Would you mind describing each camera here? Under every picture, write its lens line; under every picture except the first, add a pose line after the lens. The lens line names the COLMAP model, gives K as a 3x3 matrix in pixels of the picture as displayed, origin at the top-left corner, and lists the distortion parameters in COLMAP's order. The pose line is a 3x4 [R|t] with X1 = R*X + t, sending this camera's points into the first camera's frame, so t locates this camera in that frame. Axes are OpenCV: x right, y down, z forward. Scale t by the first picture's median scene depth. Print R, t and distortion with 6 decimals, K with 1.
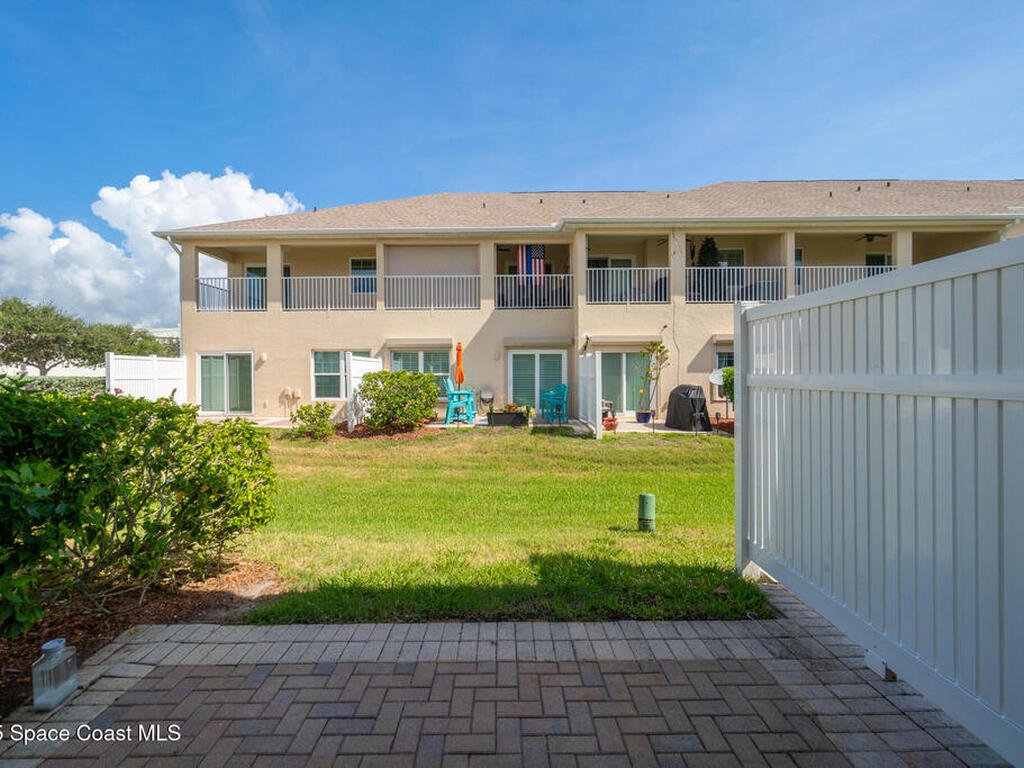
lens RADIAL K [[502.4, 0, 507.7], [0, 502.4, 385.3], [0, 0, 1]] dist [-0.002546, 0.001233]
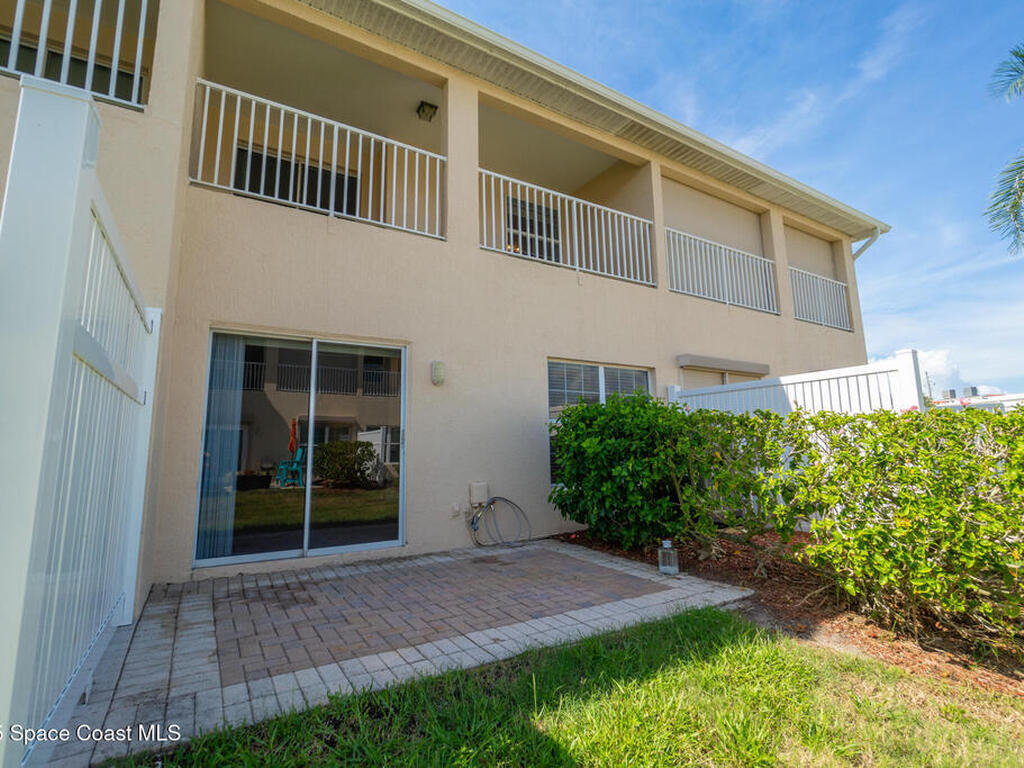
lens RADIAL K [[502.4, 0, 512.2], [0, 502.4, 376.3], [0, 0, 1]] dist [-0.002546, 0.001233]
pose [[-0.857632, -0.058652, -0.510908, 0.533578], [0.007931, 0.991848, -0.127178, 0.110141], [0.514203, -0.113124, -0.850176, 2.067056]]
